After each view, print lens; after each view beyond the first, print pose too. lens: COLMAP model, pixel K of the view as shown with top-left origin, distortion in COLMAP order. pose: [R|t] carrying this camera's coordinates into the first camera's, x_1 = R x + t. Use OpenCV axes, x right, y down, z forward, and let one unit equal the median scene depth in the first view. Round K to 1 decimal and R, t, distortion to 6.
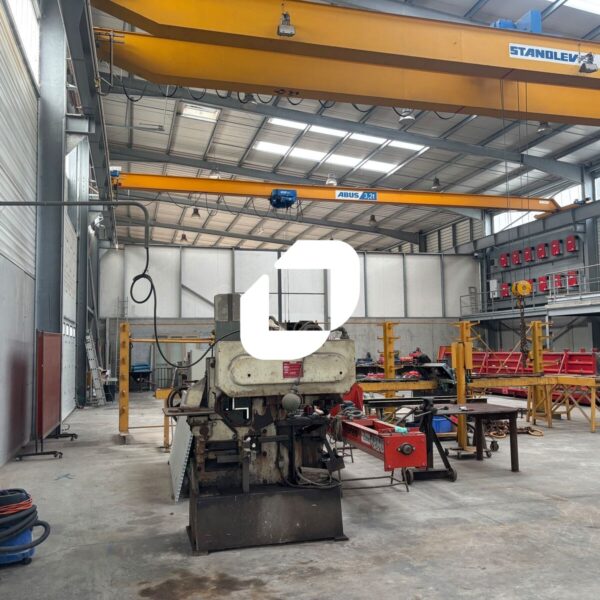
lens RADIAL K [[619.4, 0, 326.8], [0, 619.4, 300.5], [0, 0, 1]] dist [0.078643, -0.007109]
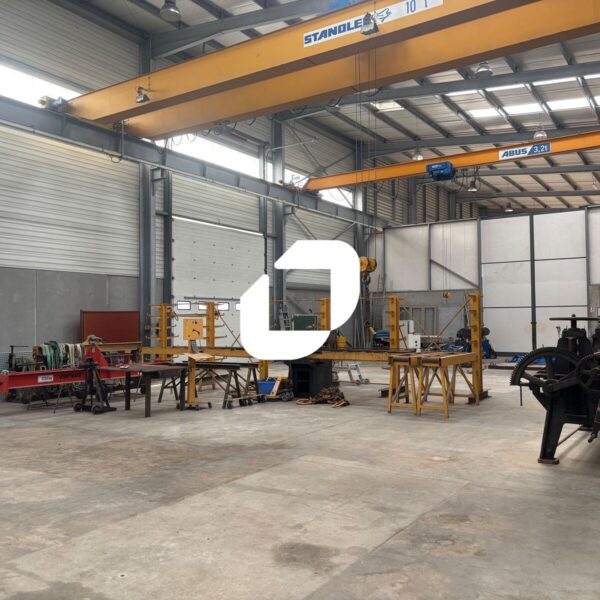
lens RADIAL K [[613.1, 0, 282.6], [0, 613.1, 297.8], [0, 0, 1]] dist [0.067150, -0.009348]
pose [[0.621315, -0.017999, -0.783354, 0.533217], [0.056265, 0.998180, 0.021692, 0.004098], [0.781538, -0.057553, 0.621197, 0.149987]]
